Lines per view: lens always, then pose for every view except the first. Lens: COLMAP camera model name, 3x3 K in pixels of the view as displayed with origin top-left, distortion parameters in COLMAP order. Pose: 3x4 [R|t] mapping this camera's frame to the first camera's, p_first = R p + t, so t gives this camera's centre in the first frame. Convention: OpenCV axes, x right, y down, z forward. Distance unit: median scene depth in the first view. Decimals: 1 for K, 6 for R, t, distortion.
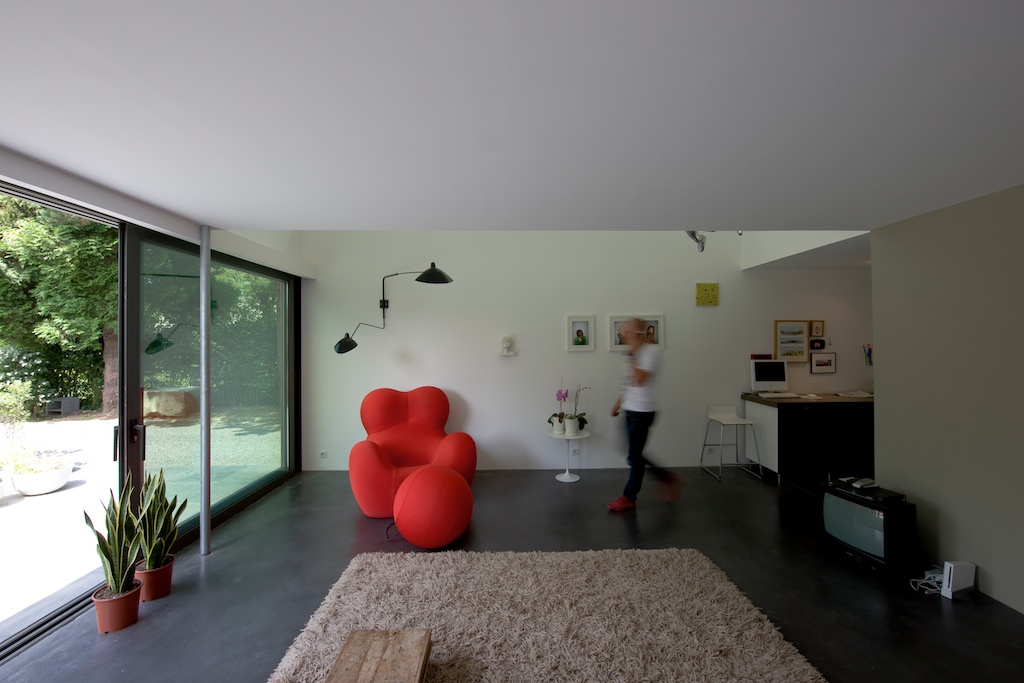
lens RADIAL K [[407.1, 0, 516.1], [0, 407.1, 340.3], [0, 0, 1]] dist [-0.002245, 0.000968]
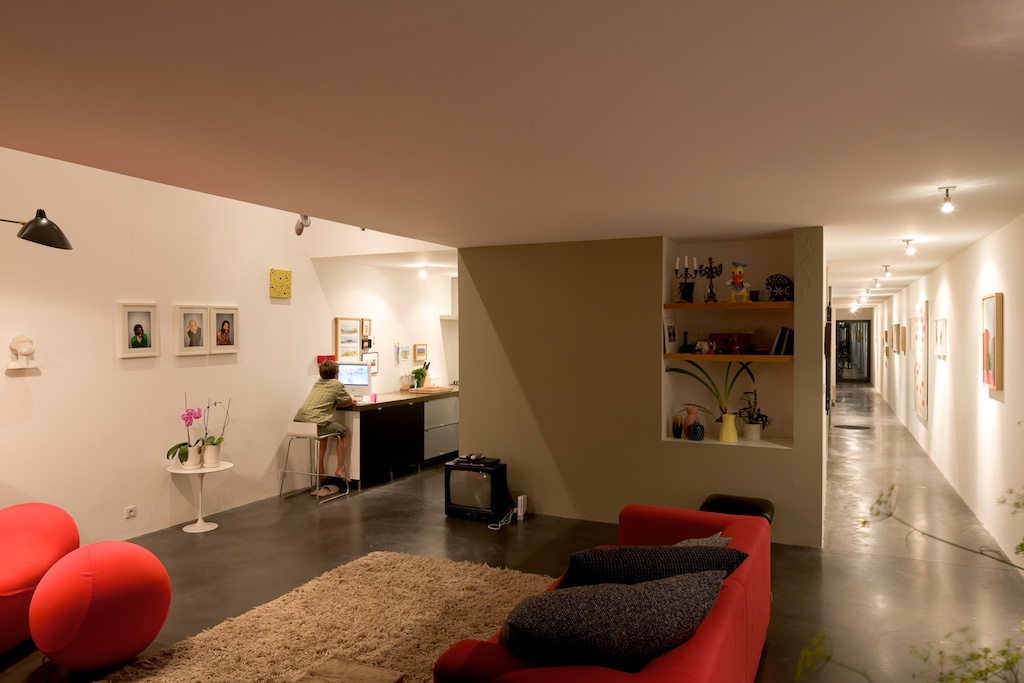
lens RADIAL K [[693.8, 0, 504.2], [0, 693.8, 340.5], [0, 0, 1]] dist [-0.012163, 0.006879]
pose [[0.466407, -0.001451, 0.884569, -0.547410], [-0.006000, 0.999970, 0.004804, -0.007784], [-0.884550, -0.007548, 0.466384, -0.042101]]
